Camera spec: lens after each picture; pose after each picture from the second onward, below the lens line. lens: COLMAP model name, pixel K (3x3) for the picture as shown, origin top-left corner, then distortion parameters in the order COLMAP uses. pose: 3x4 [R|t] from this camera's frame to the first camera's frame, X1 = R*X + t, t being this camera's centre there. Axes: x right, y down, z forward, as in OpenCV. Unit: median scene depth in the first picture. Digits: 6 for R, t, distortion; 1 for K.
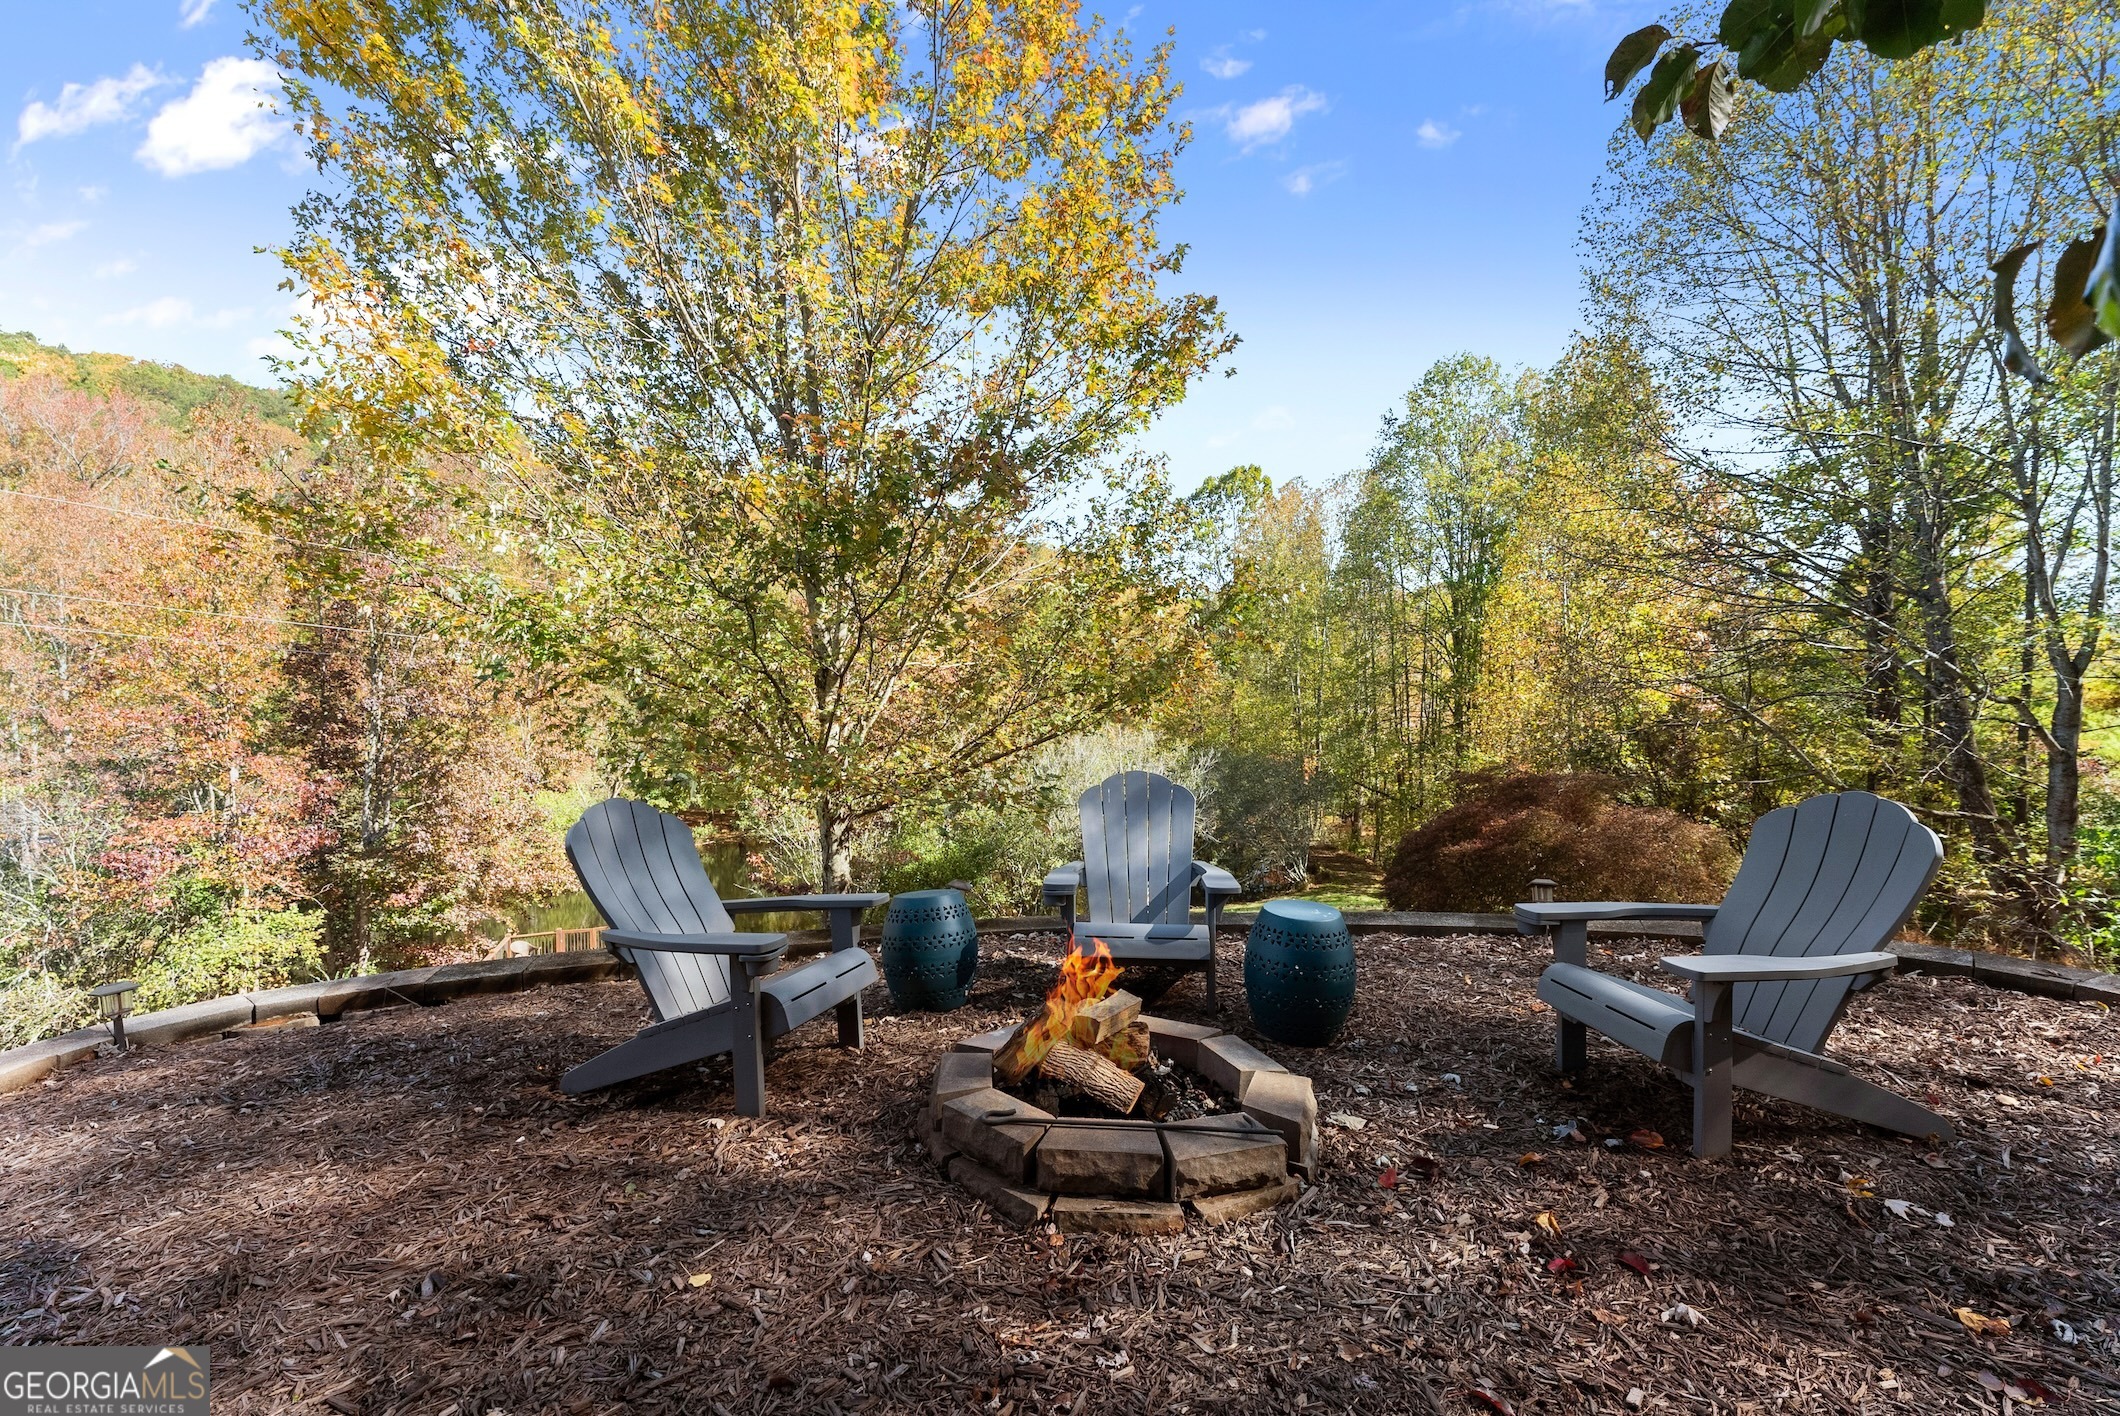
lens RADIAL K [[852.7, 0, 1060.1], [0, 852.7, 700.4], [0, 0, 1]] dist [-0.001430, -0.000279]
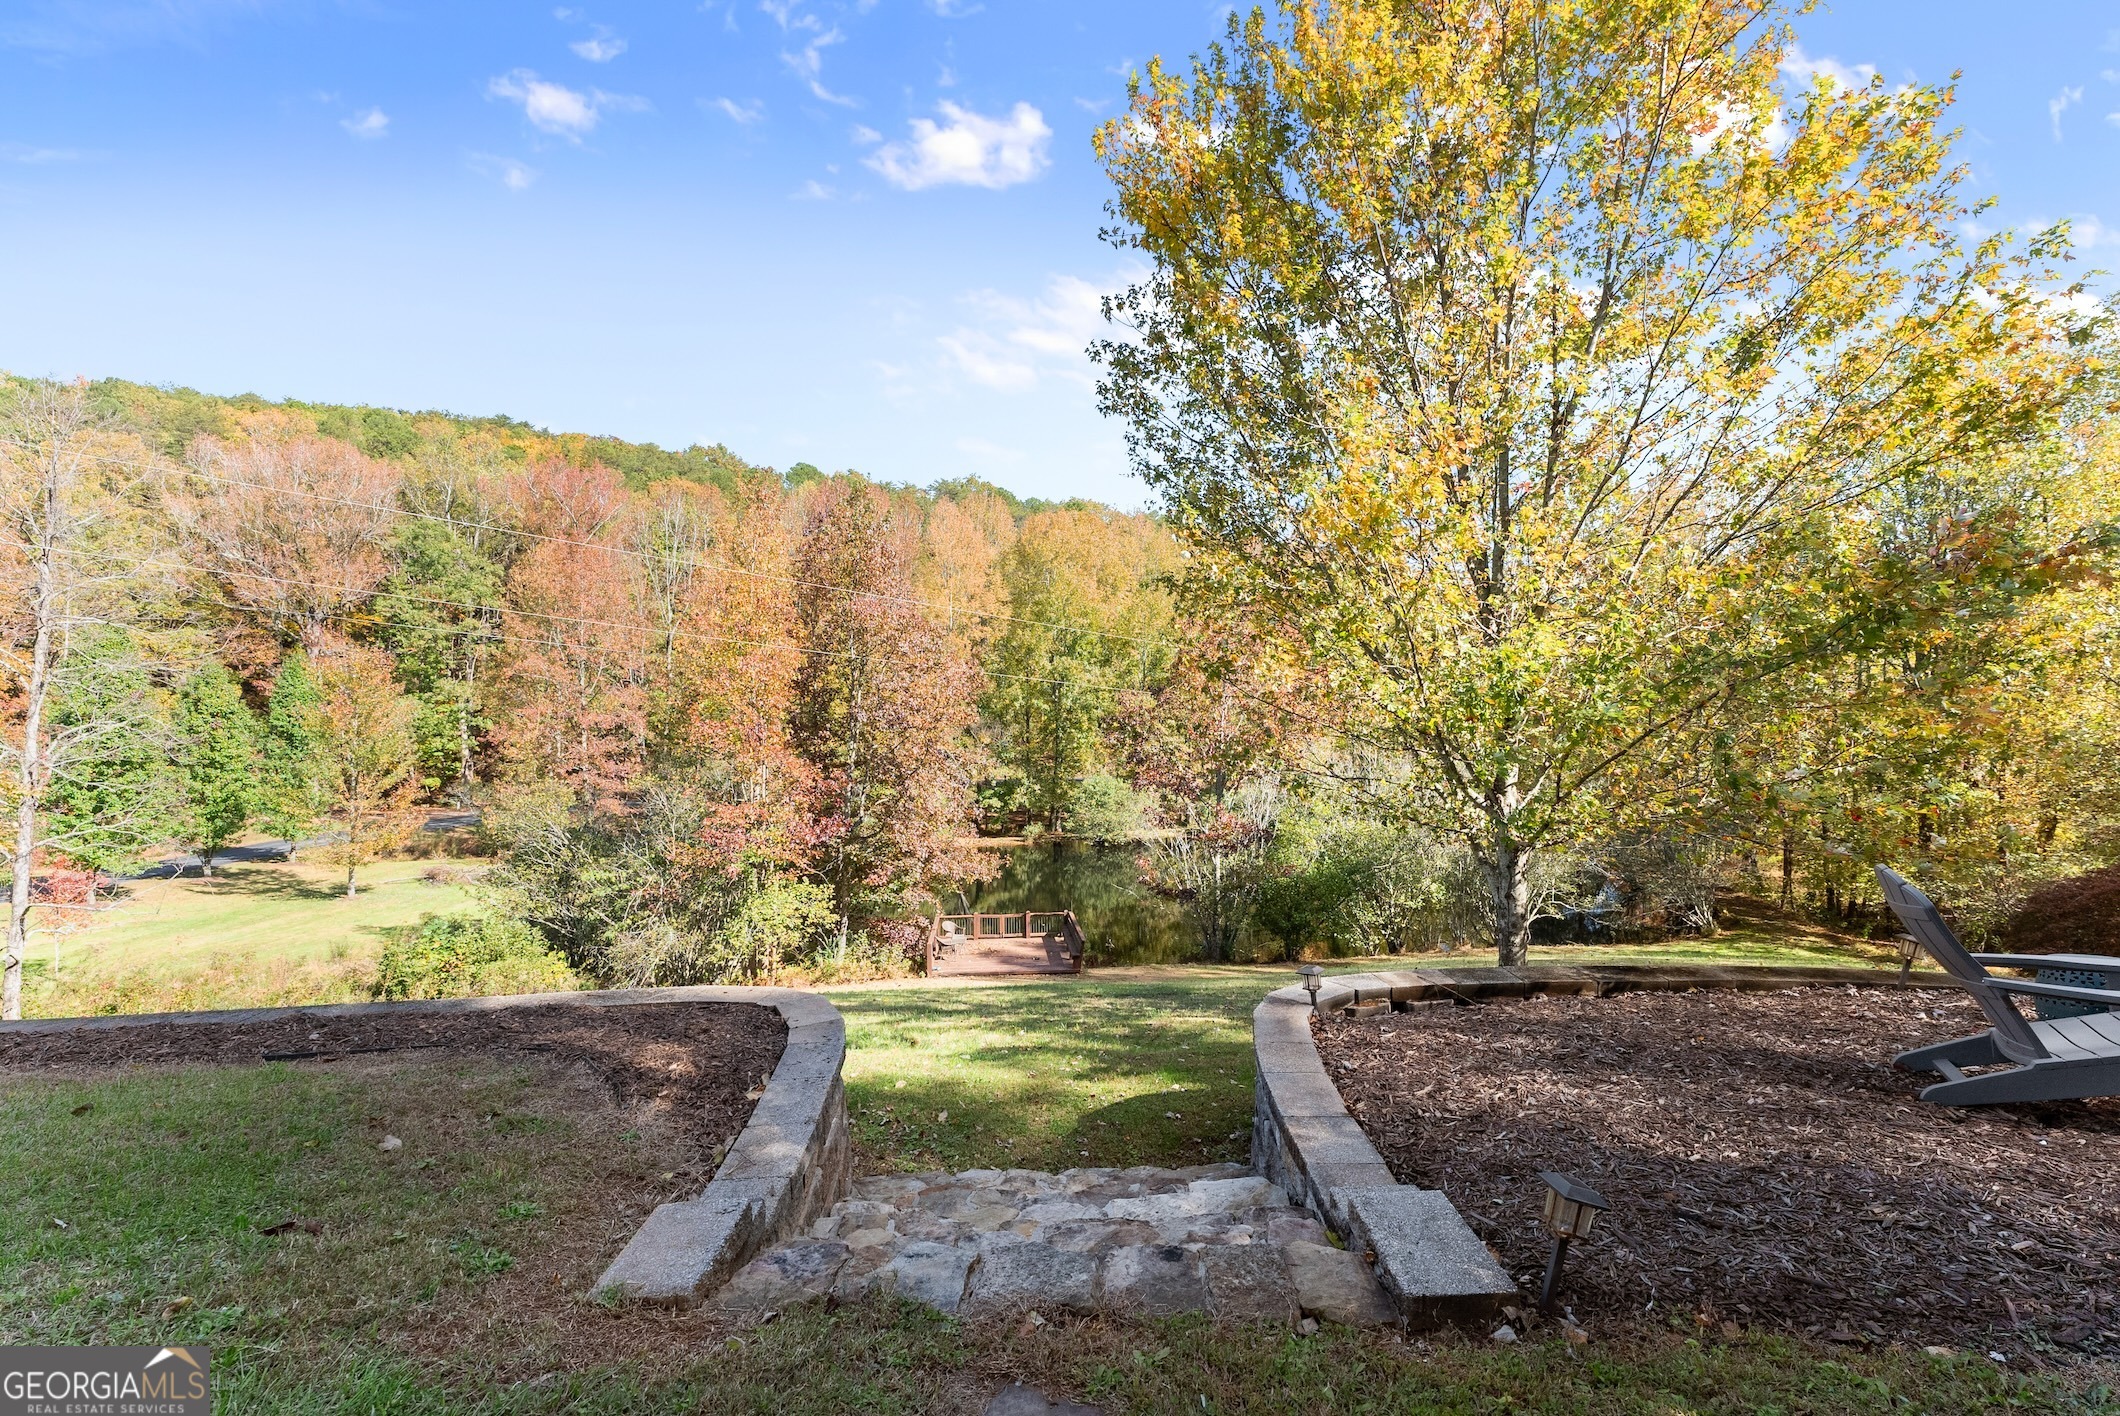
lens RADIAL K [[852.7, 0, 1060.1], [0, 852.7, 712.1], [0, 0, 1]] dist [-0.001430, -0.000279]
pose [[0.953541, 0.011723, -0.301037, -0.158793], [-0.010093, 0.999925, 0.006971, -0.012946], [0.301096, -0.003608, 0.953587, -0.065769]]
